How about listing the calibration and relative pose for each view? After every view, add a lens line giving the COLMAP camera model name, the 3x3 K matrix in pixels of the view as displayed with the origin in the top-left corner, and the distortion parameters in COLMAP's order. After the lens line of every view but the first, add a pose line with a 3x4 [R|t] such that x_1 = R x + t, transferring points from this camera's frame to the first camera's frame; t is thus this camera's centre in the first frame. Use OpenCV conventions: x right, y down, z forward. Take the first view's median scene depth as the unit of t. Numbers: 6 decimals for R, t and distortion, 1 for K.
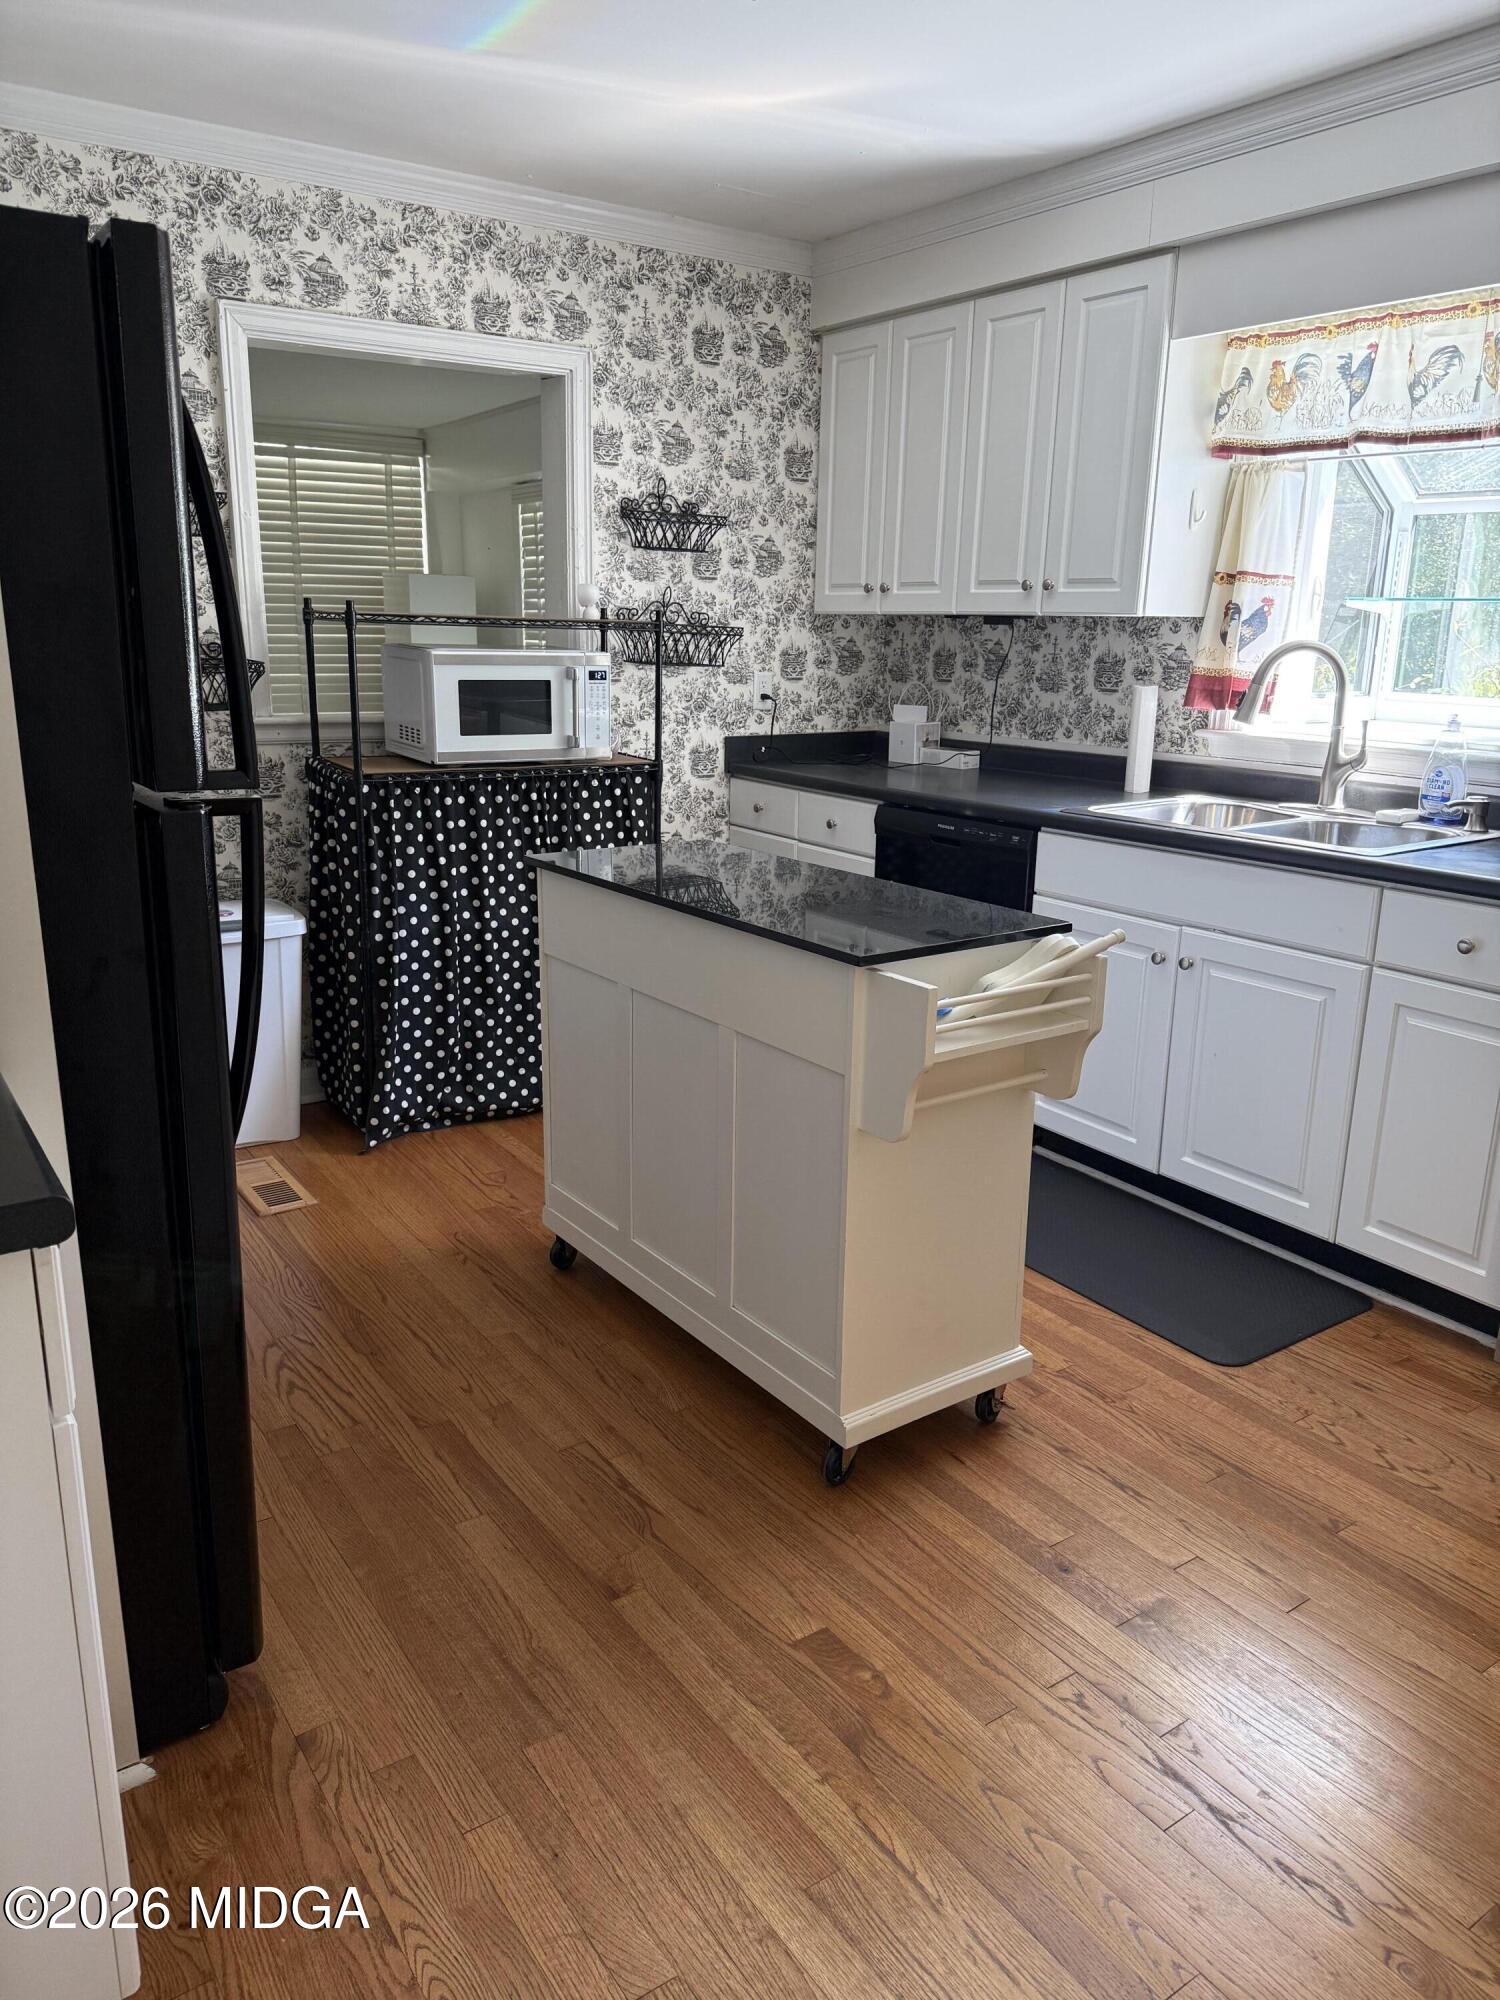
lens RADIAL K [[1423.0, 0, 745.0], [0, 1423.0, 1012.7], [0, 0, 1]] dist [0.009359, 0.001215]
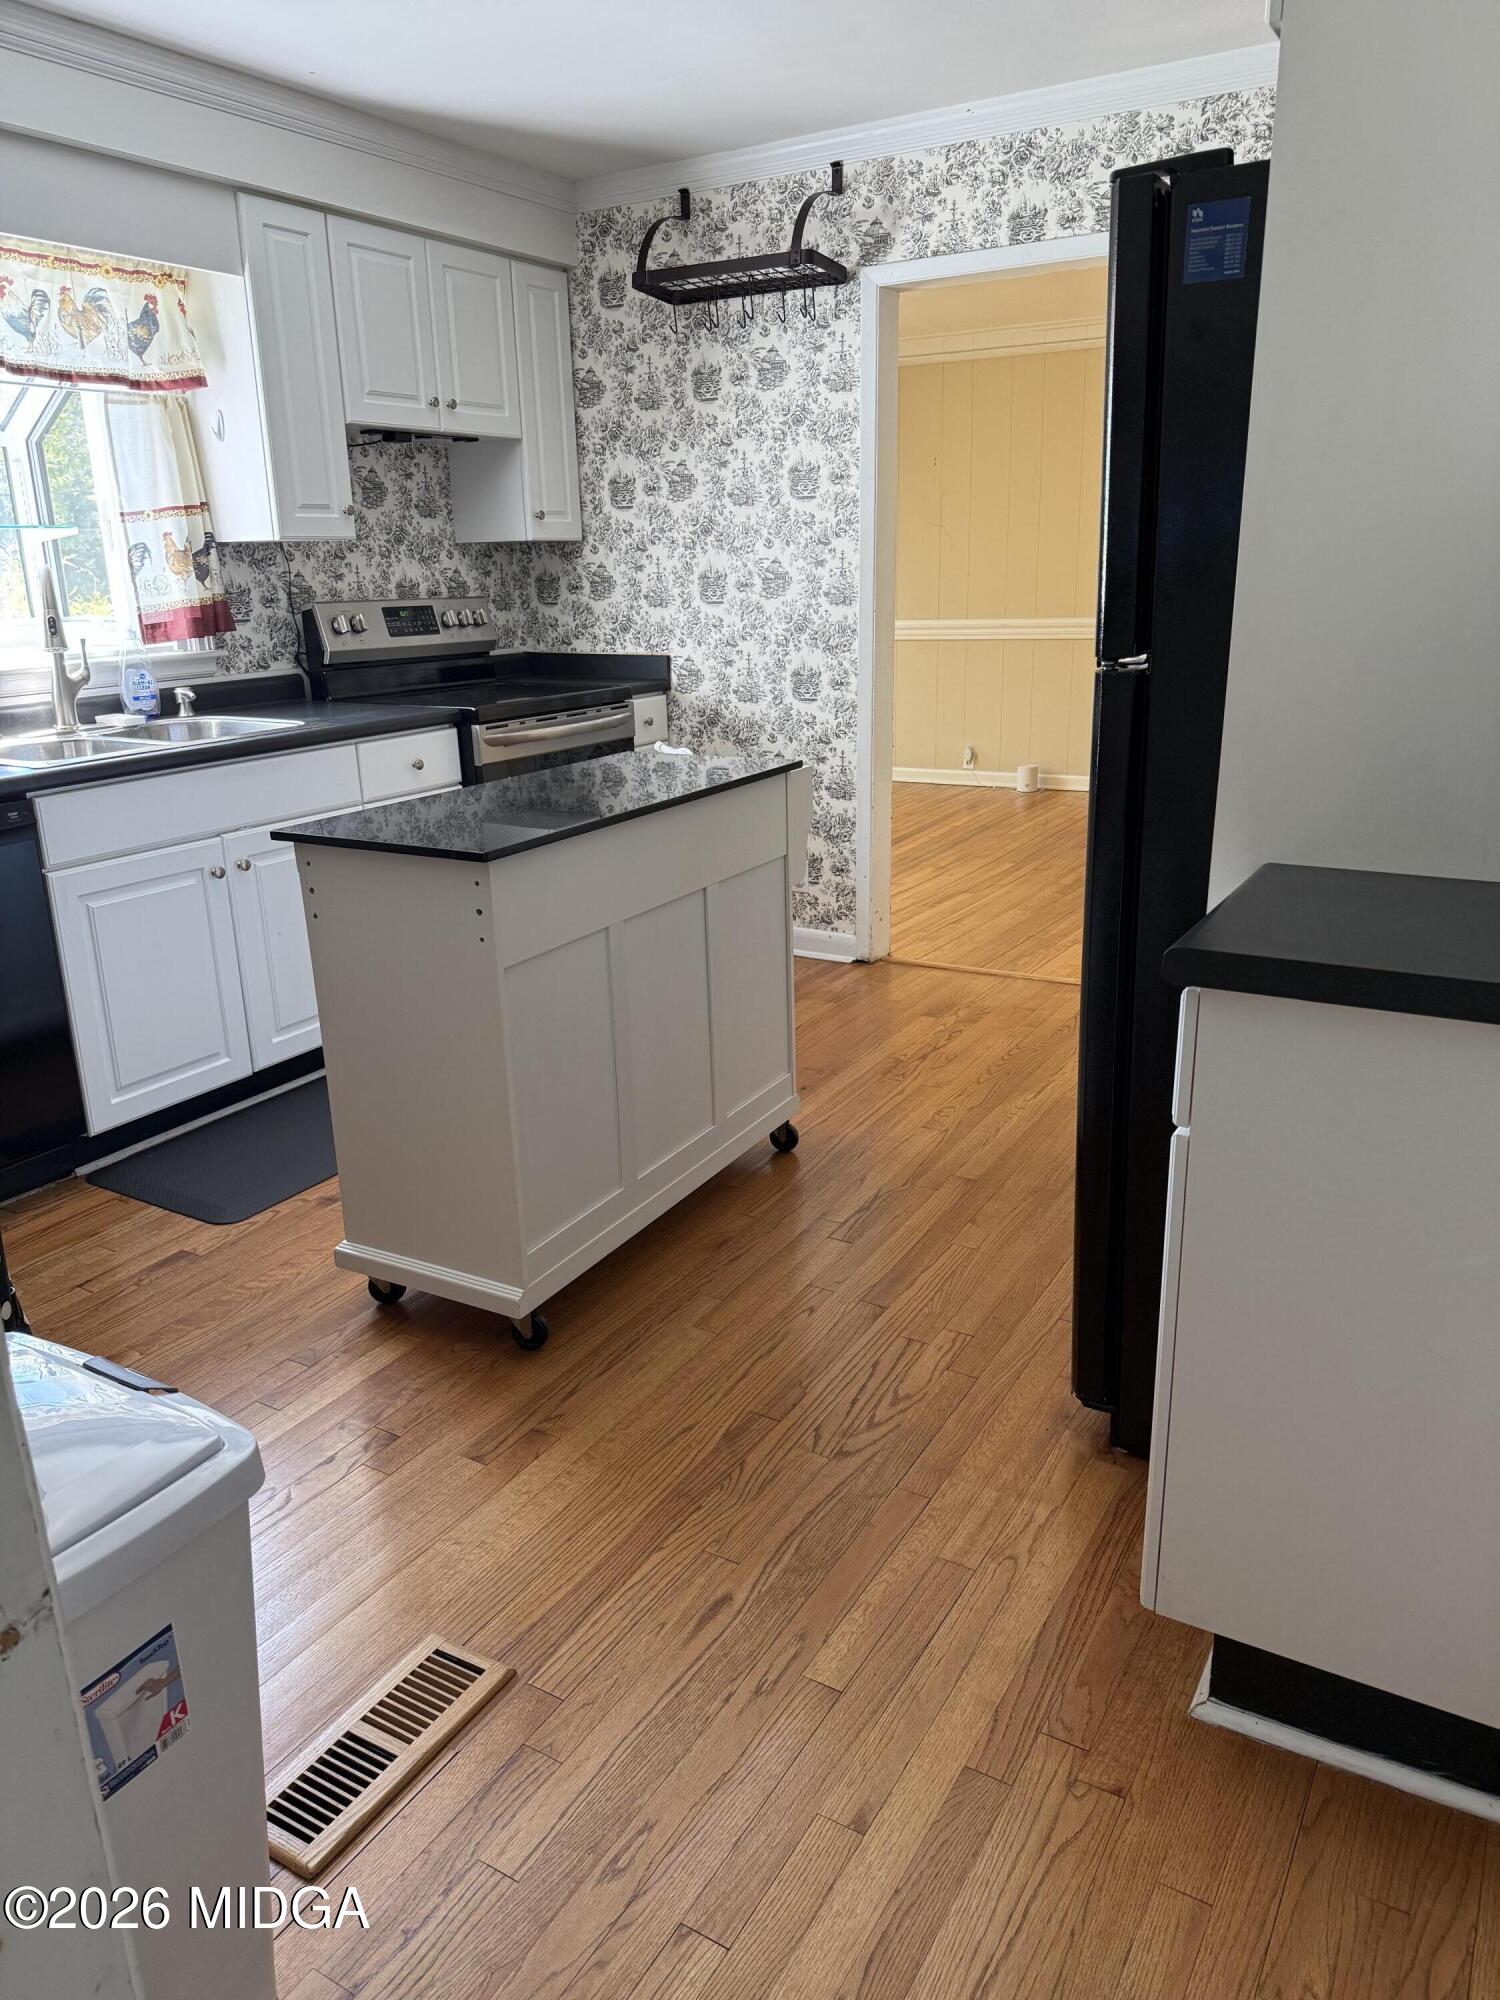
lens RADIAL K [[1423.0, 0, 749.9], [0, 1423.0, 988.9], [0, 0, 1]] dist [0.009359, 0.001215]
pose [[0.423001, 0.236226, -0.874795, 0.816542], [-0.206141, 0.965193, 0.160958, -0.113457], [0.882369, 0.112245, 0.456974, 0.491326]]
